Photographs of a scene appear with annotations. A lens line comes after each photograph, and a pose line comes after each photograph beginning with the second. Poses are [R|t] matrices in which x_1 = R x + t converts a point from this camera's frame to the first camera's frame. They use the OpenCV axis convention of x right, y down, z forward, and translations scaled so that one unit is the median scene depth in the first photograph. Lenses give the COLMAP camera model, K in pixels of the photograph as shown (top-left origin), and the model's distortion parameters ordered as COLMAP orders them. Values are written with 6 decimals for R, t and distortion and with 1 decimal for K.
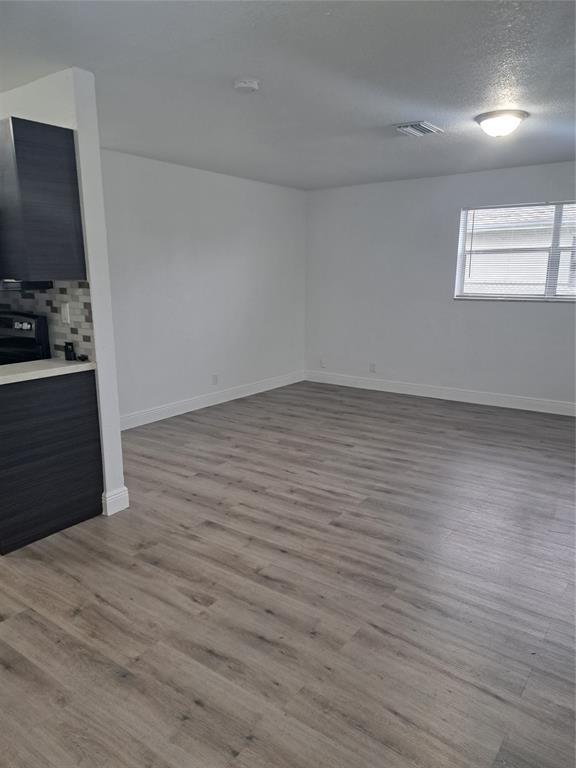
lens RADIAL K [[552.0, 0, 285.7], [0, 552.0, 385.8], [0, 0, 1]] dist [0.040193, -0.015693]
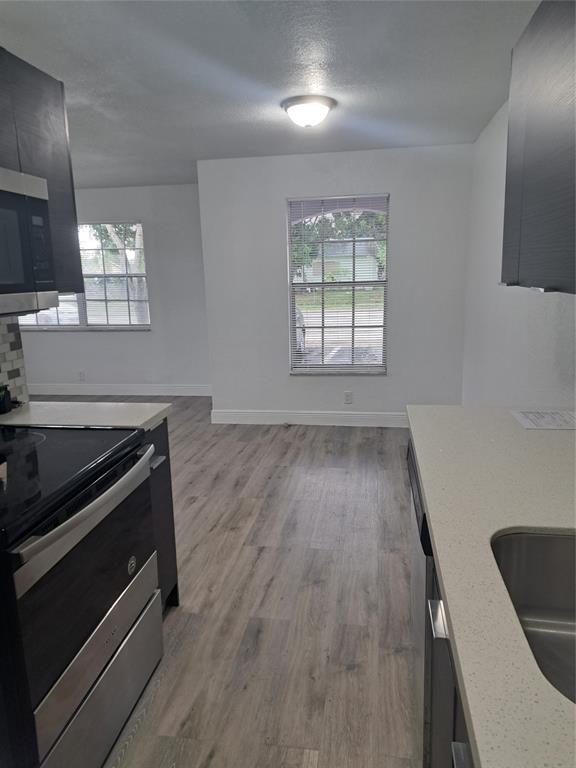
lens RADIAL K [[552.0, 0, 289.1], [0, 552.0, 382.3], [0, 0, 1]] dist [0.040193, -0.015693]
pose [[-0.464808, -0.158210, 0.871162, -1.090163], [0.203401, 0.938513, 0.278966, -0.191826], [-0.861731, 0.306861, -0.404048, 0.928625]]
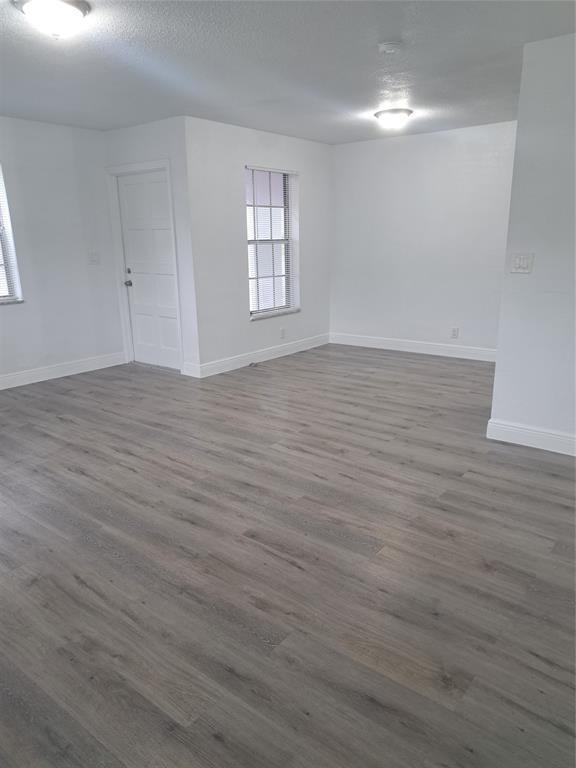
lens RADIAL K [[552.0, 0, 291.8], [0, 552.0, 386.1], [0, 0, 1]] dist [0.040193, -0.015693]
pose [[-0.999335, 0.014520, 0.033455, 0.073168], [0.028004, 0.893161, 0.448864, -0.396493], [-0.023363, 0.449502, -0.892974, 2.003615]]
